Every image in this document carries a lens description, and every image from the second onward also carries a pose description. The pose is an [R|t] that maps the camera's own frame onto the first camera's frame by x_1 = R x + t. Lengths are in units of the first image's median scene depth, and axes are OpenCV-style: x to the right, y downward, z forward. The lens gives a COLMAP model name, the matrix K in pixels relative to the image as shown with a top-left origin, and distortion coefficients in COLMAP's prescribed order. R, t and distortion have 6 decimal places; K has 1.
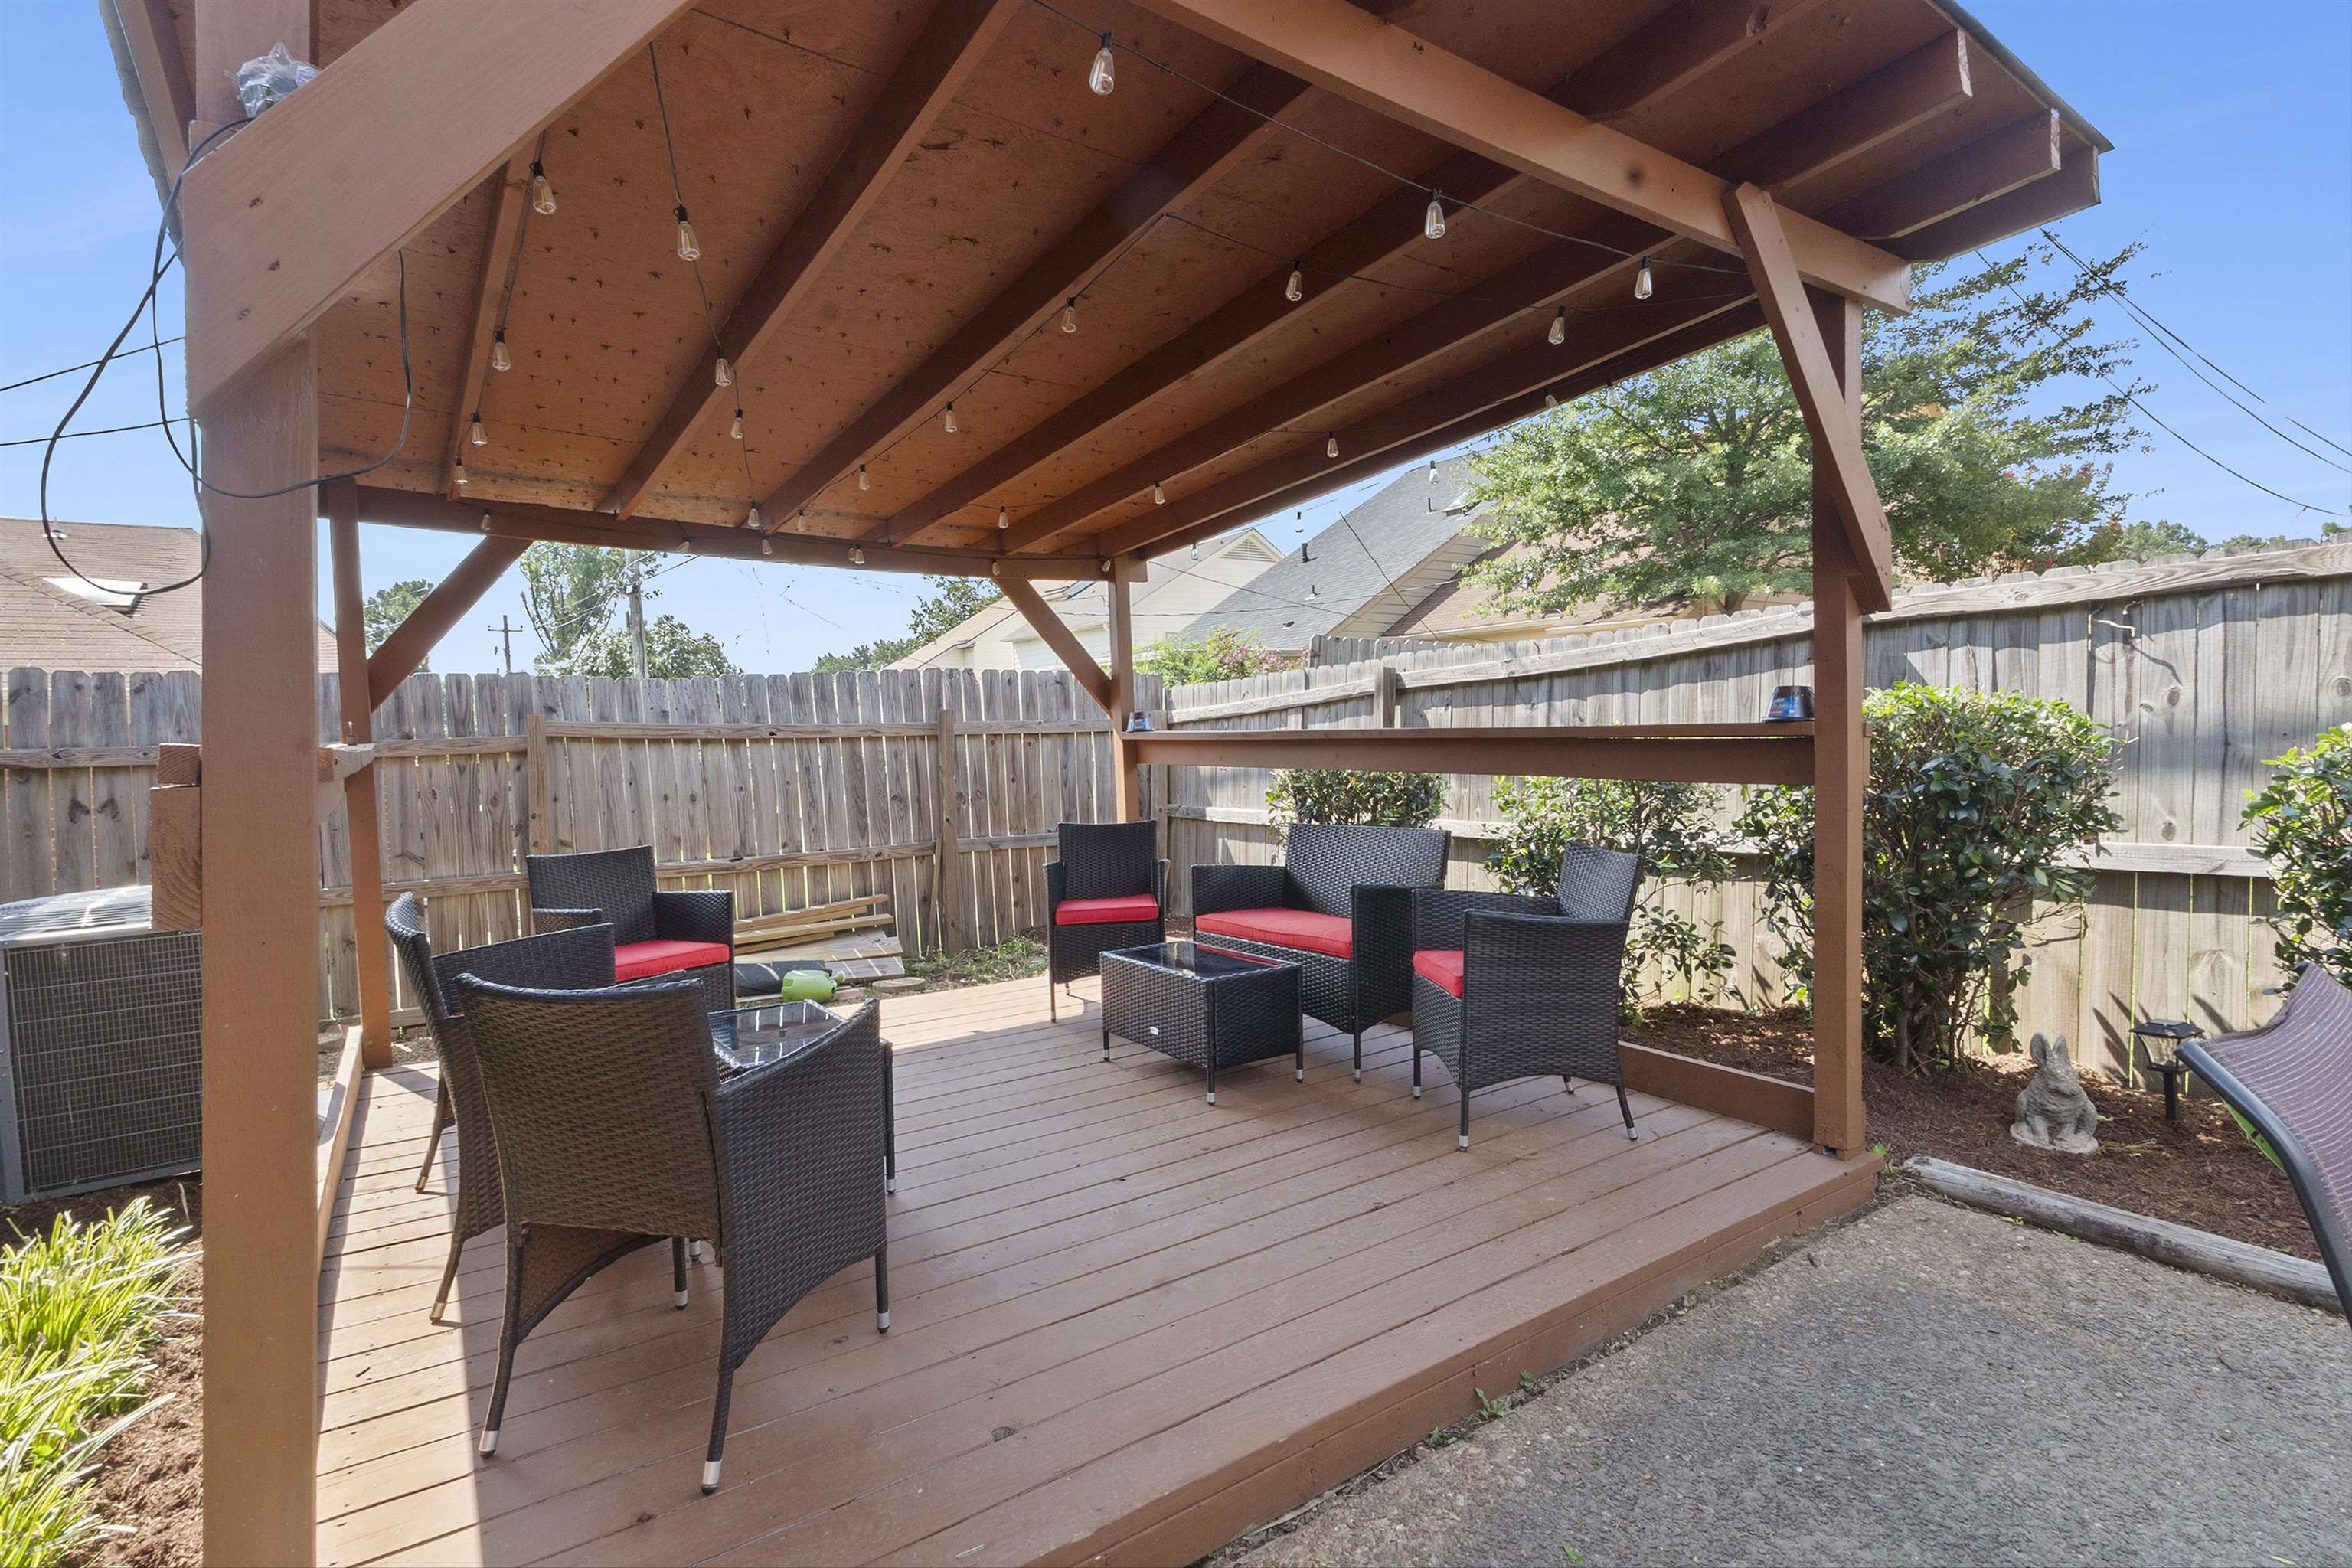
lens RADIAL K [[1113.8, 0, 1172.7], [0, 1113.8, 729.7], [0, 0, 1]] dist [-0.022126, 0.000079]
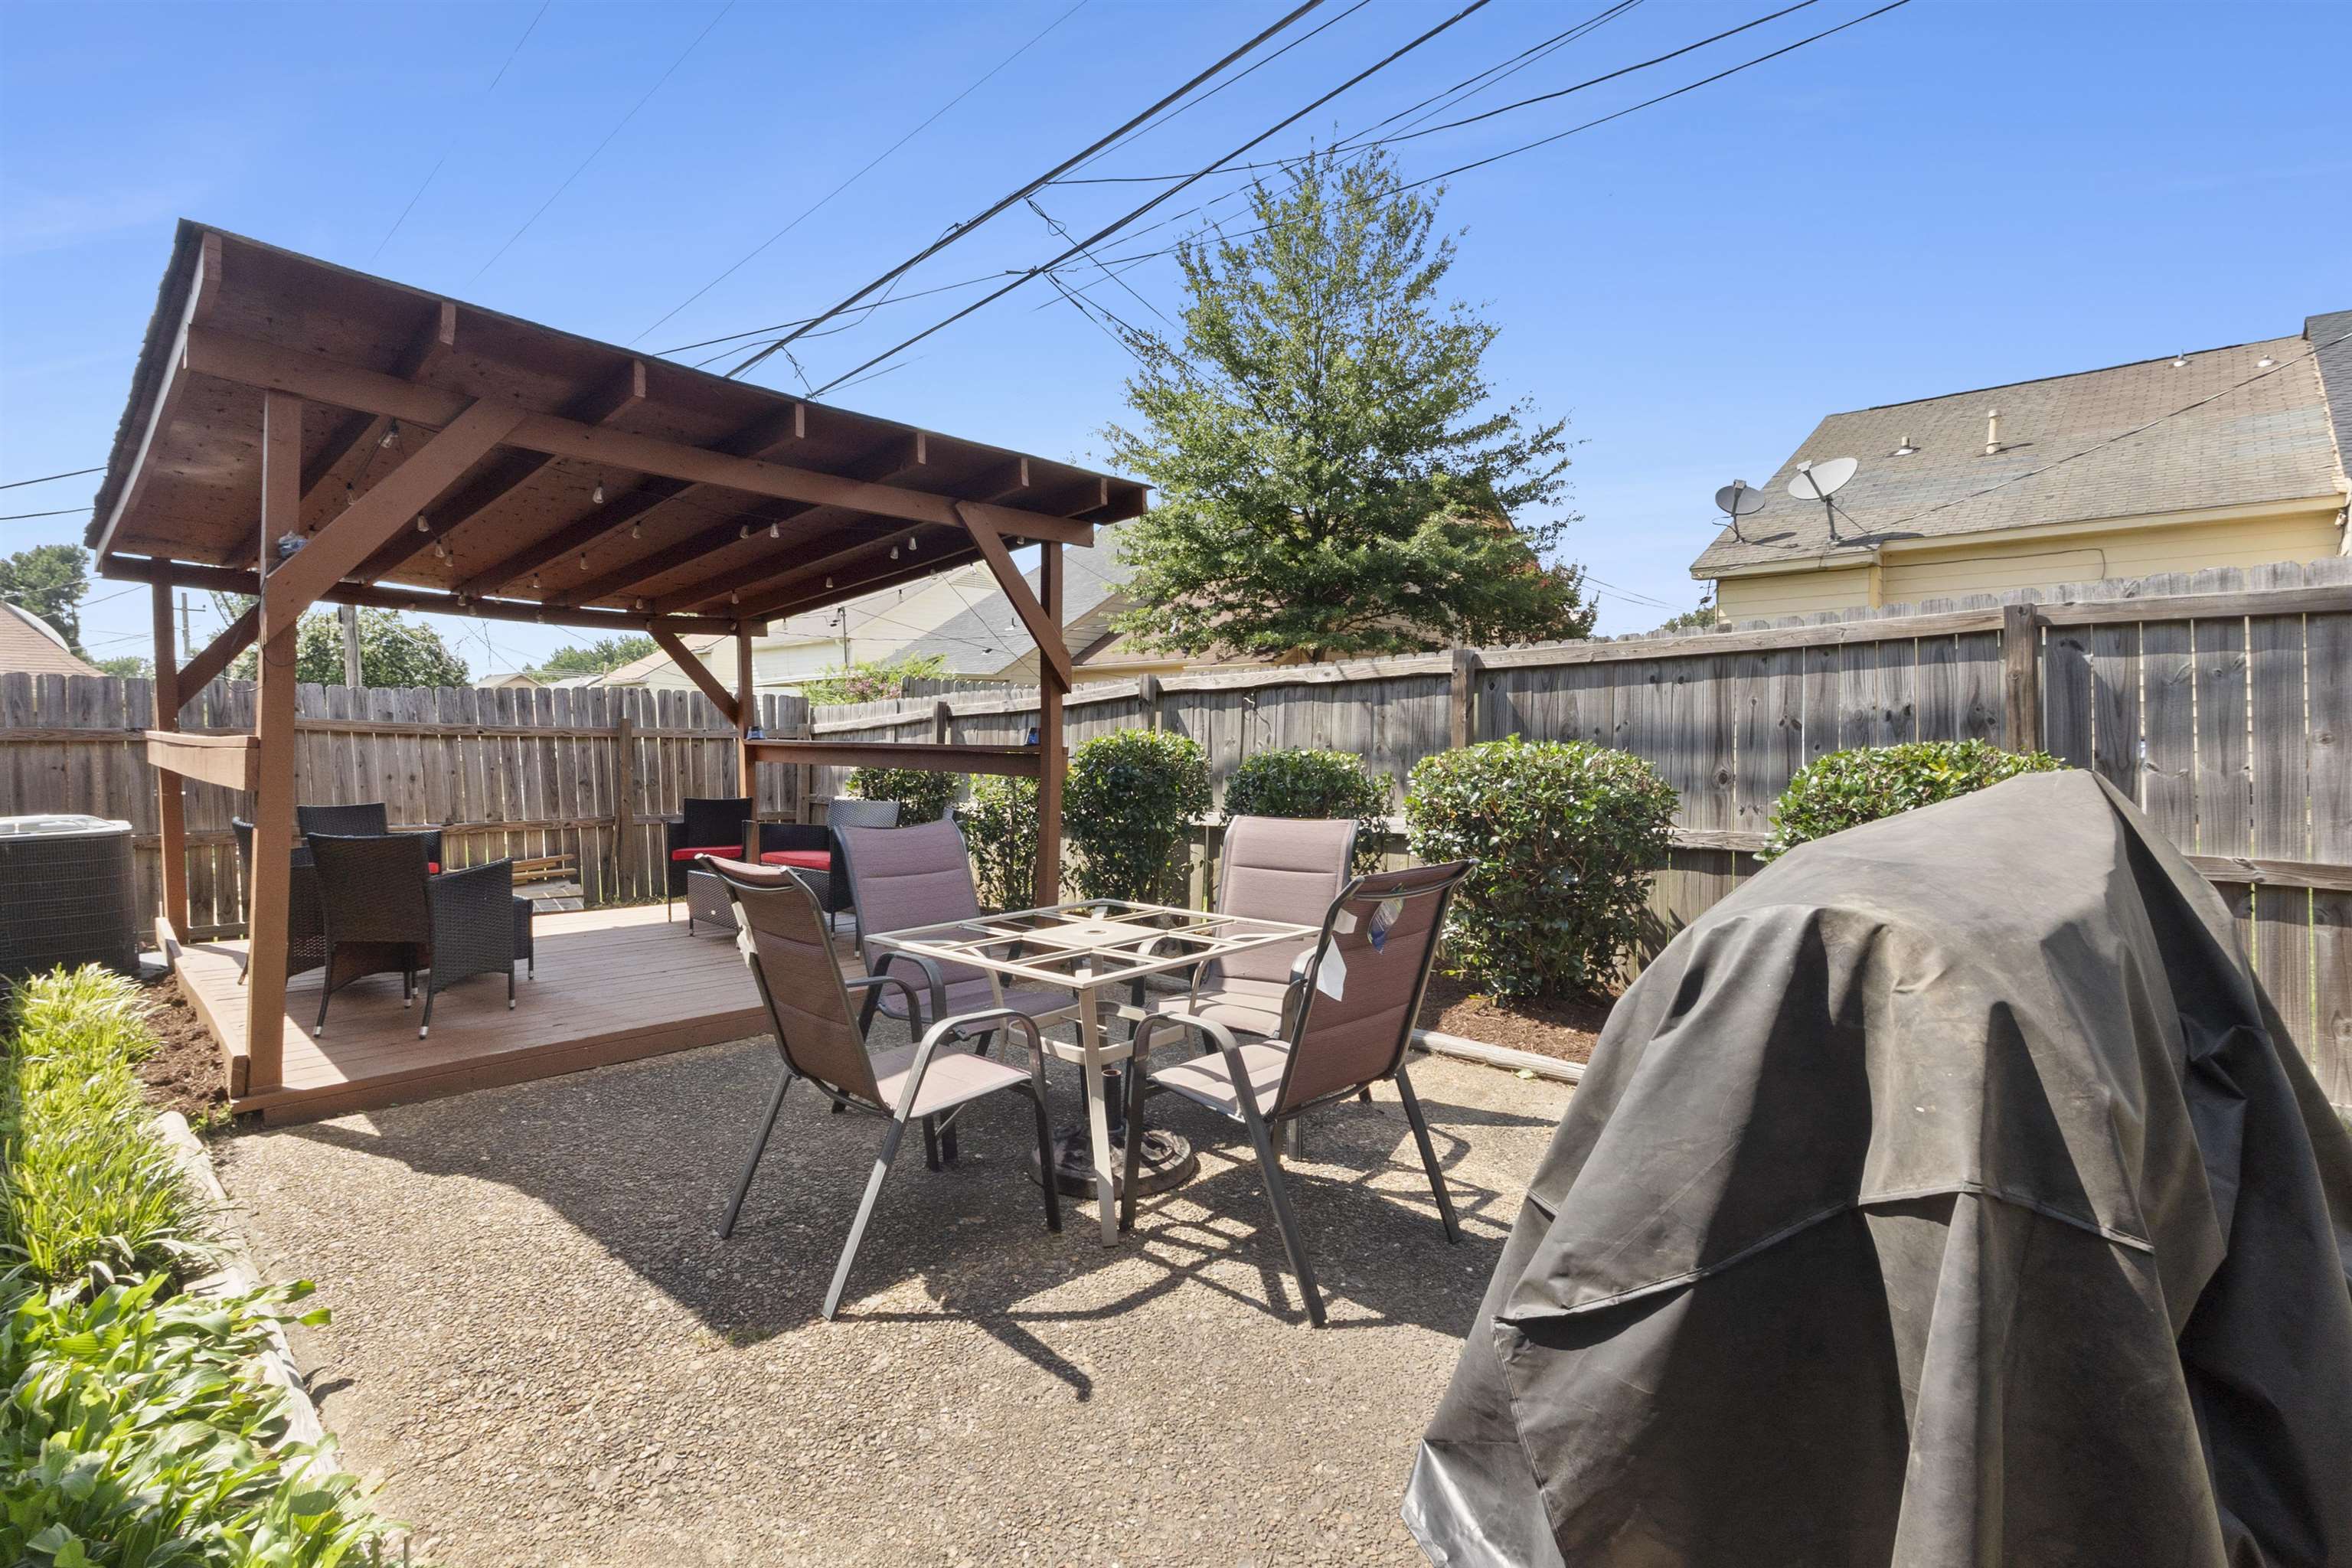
lens RADIAL K [[1059.5, 0, 1181.1], [0, 1059.5, 763.9], [0, 0, 1]] dist [-0.013592, -0.000179]
pose [[0.973660, 0.027300, 0.226365, 0.174629], [-0.032135, 0.999327, 0.017700, -0.007662], [-0.225730, -0.024508, 0.973882, -0.425358]]
